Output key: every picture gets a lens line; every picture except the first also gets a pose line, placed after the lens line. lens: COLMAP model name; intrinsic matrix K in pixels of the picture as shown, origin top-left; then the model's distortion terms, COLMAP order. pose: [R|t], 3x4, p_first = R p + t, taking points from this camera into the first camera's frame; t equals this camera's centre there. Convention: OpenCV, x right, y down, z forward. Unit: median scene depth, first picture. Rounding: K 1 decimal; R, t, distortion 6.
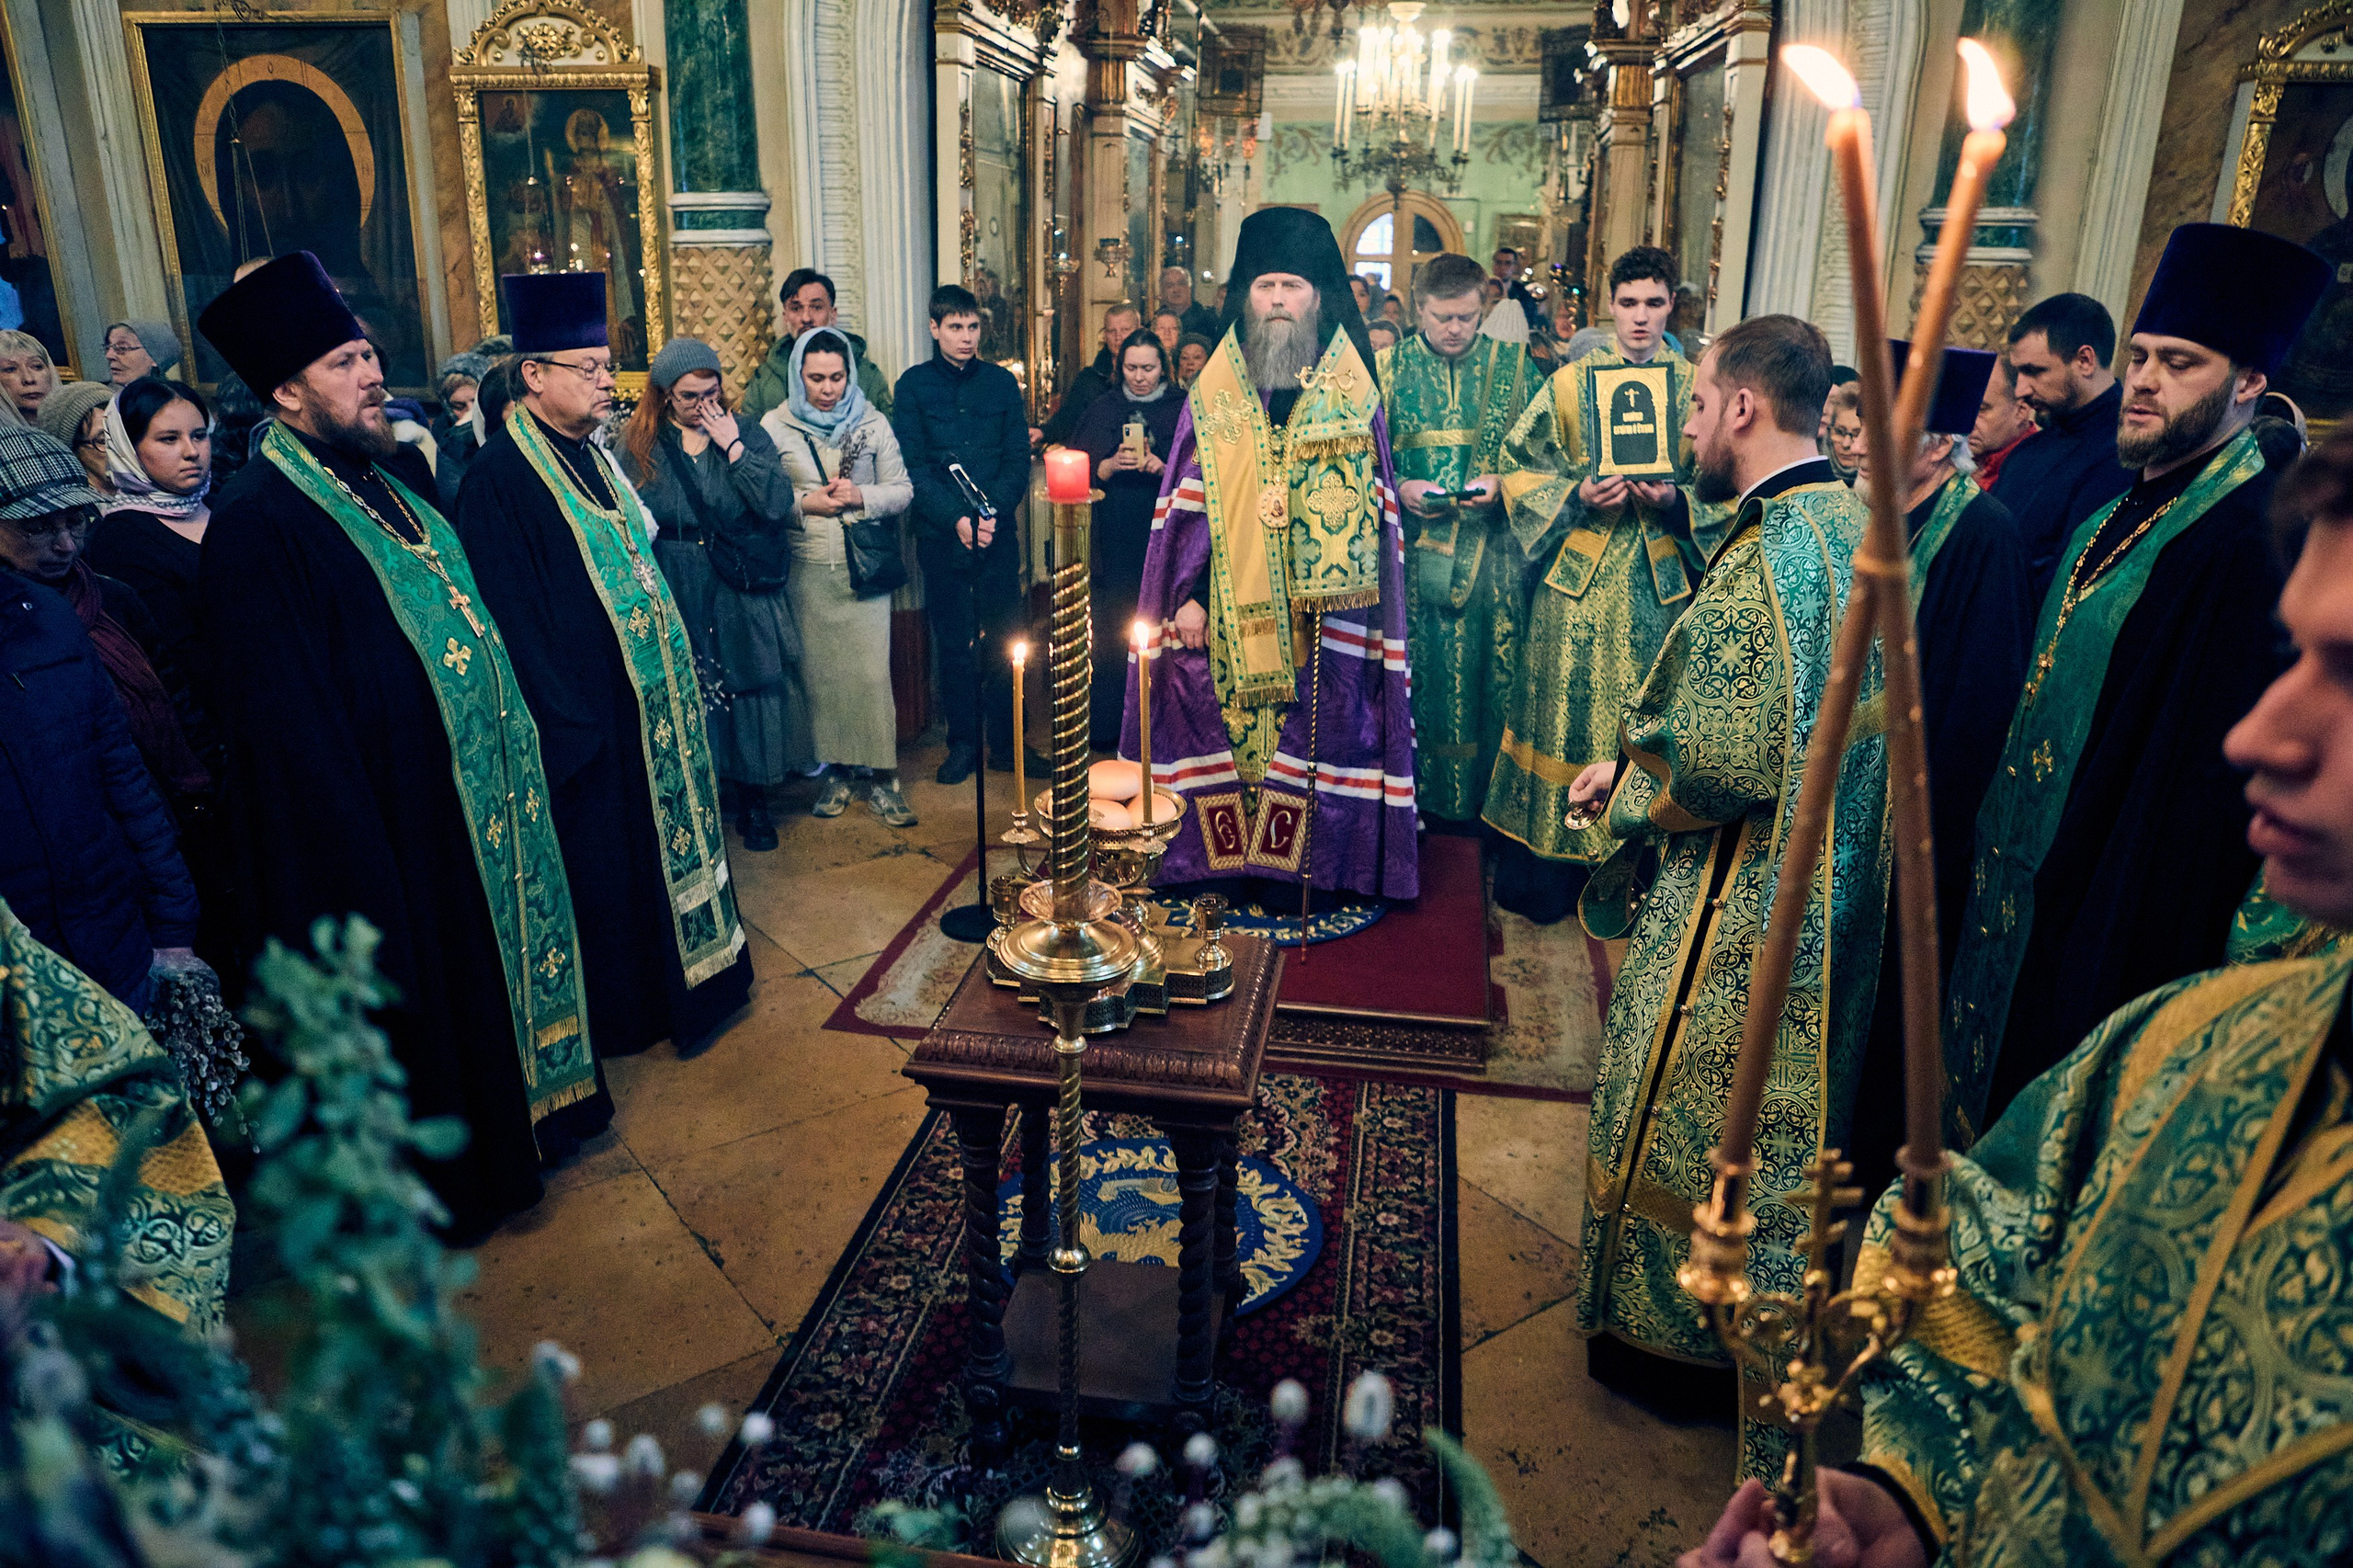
lens RADIAL K [[1637.8, 0, 1171.4], [0, 1637.8, 798.6], [0, 0, 1]] dist [-0.072283, 0.045105]
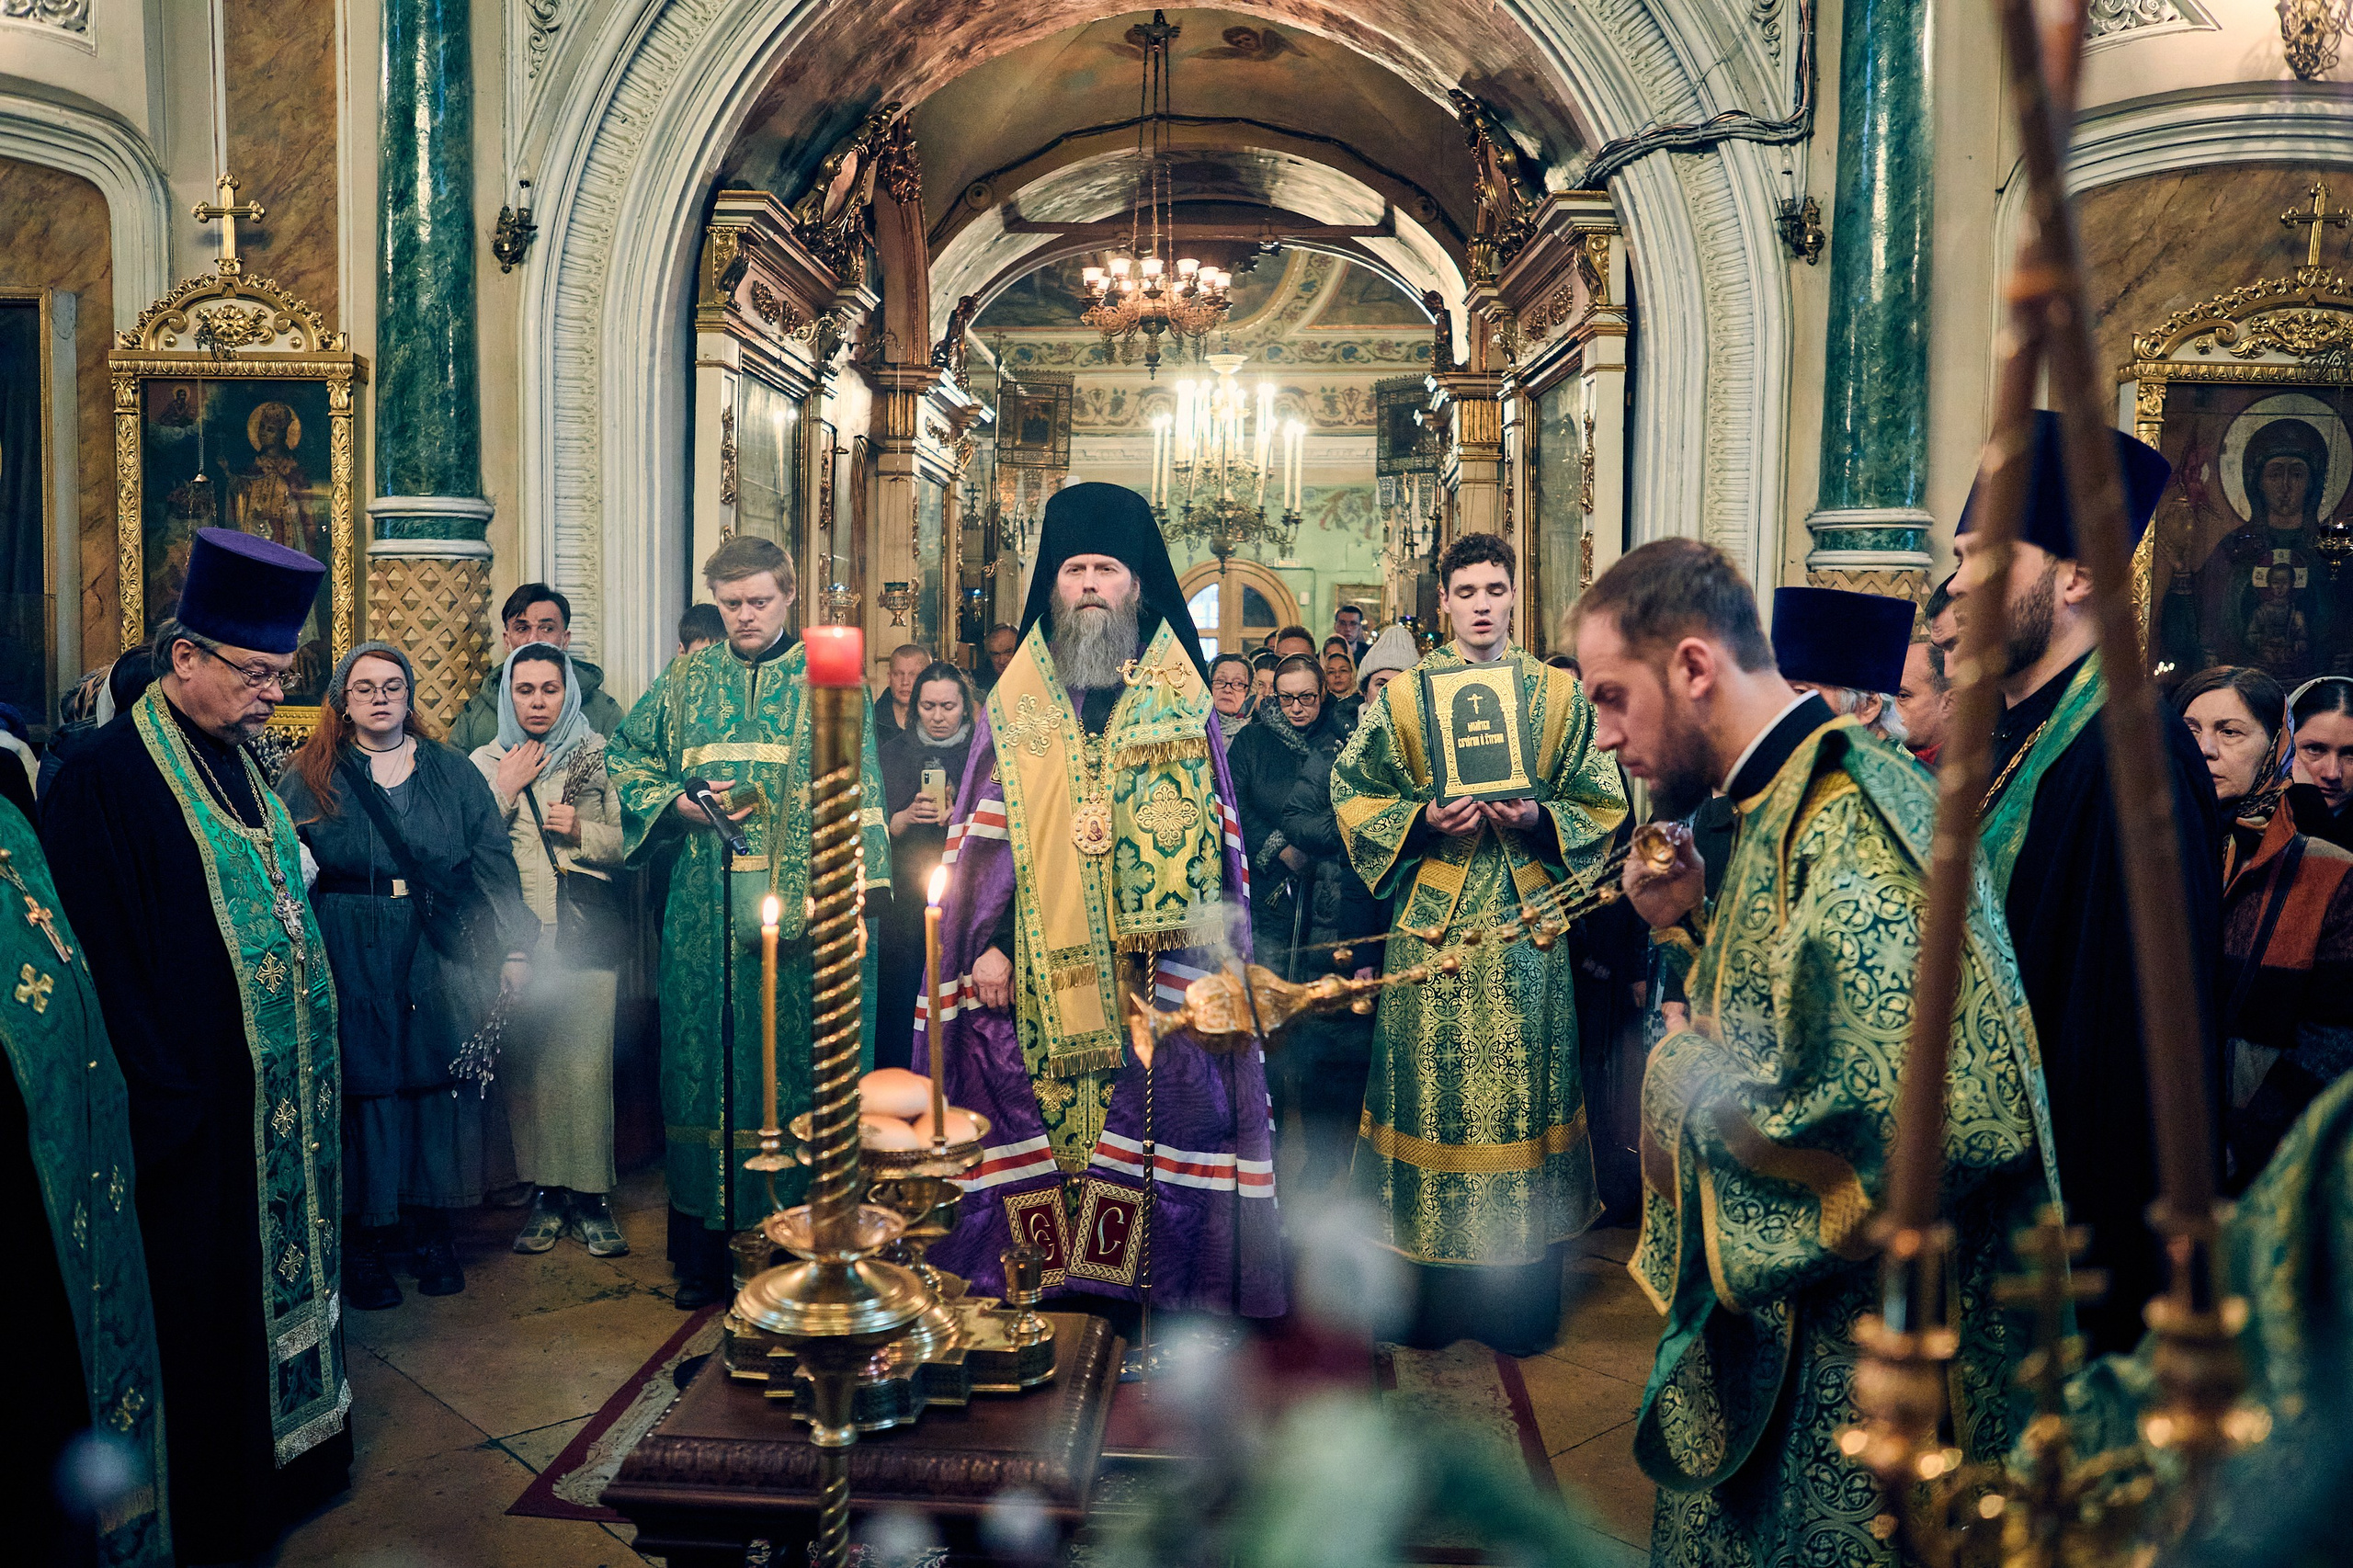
lens RADIAL K [[1936.2, 0, 1174.1], [0, 1936.2, 799.9], [0, 0, 1]] dist [-0.084892, 0.098169]
pose [[0.994471, -0.007949, 0.104712, 0.000797], [0.033204, 0.969776, -0.241726, 0.037856], [-0.099625, 0.243867, 0.964678, 0.039397]]
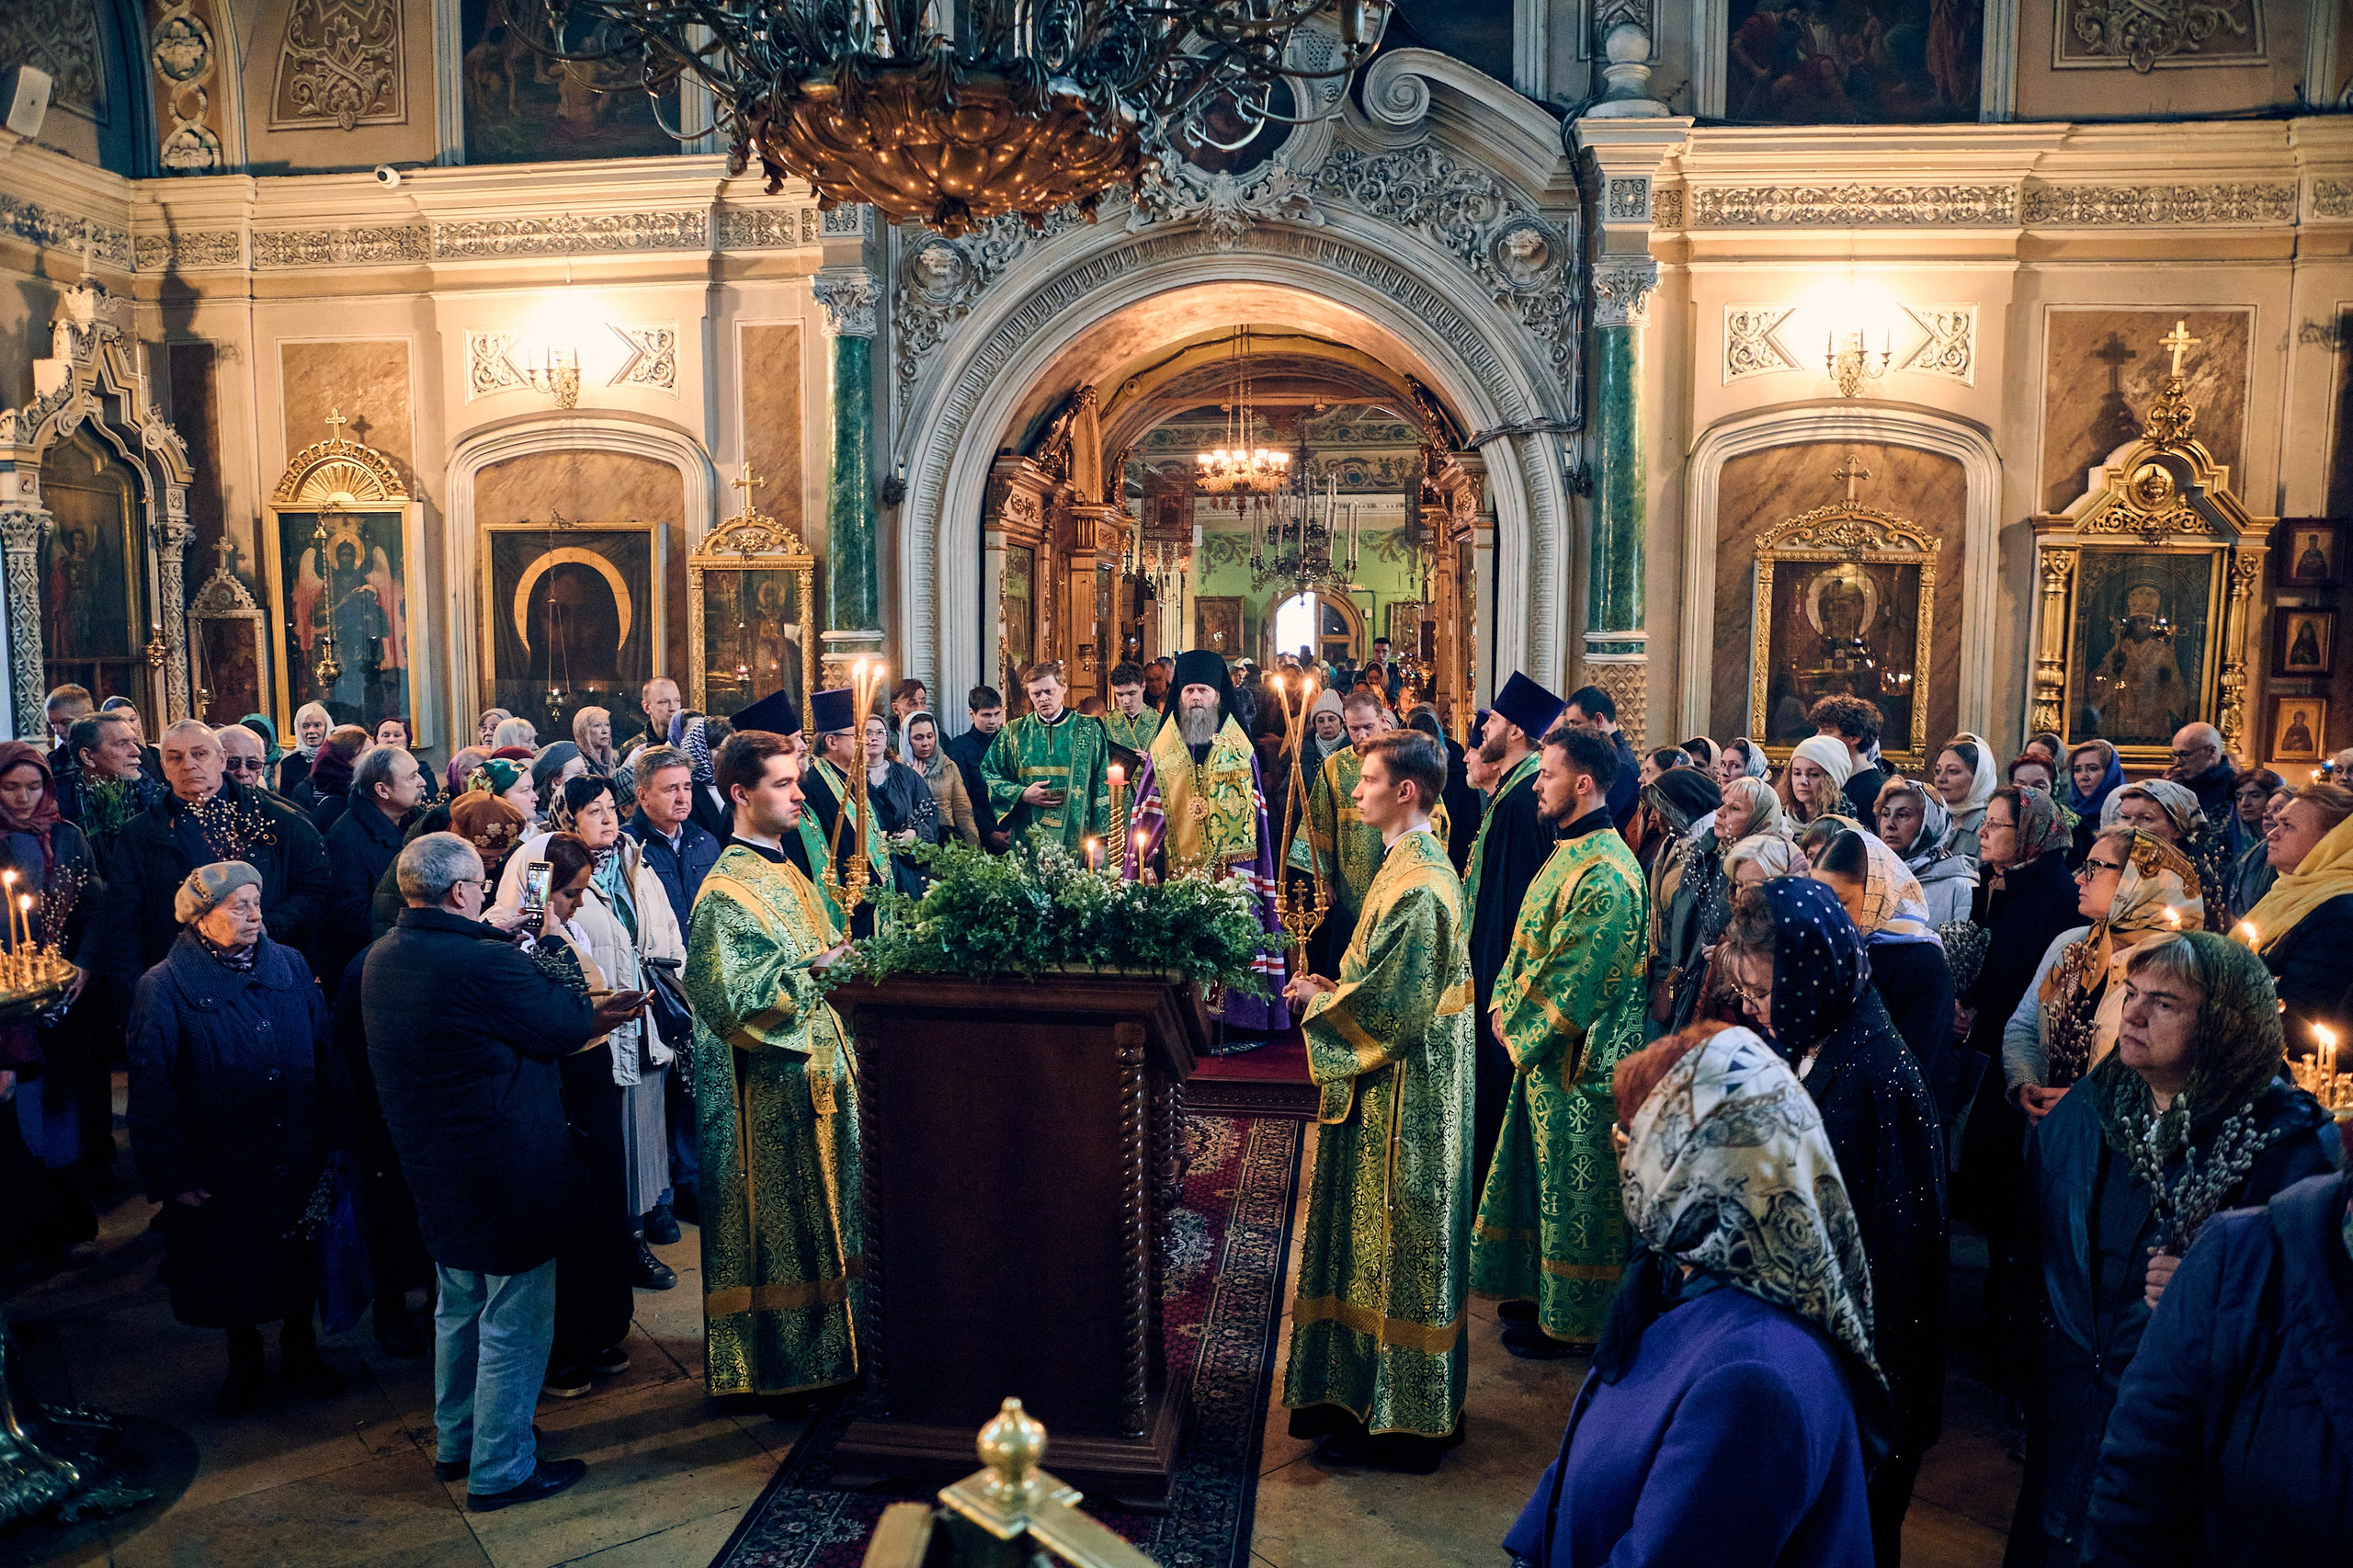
lens RADIAL K [[1637.8, 0, 1163.3], [0, 1637.8, 798.6], [0, 0, 1]] dist [-0.072283, 0.045105]
pose [[0.999481, -0.015435, 0.028266, -0.022828], [0.021128, 0.976659, -0.213755, 0.166339], [-0.024306, 0.214241, 0.976478, -0.651749]]
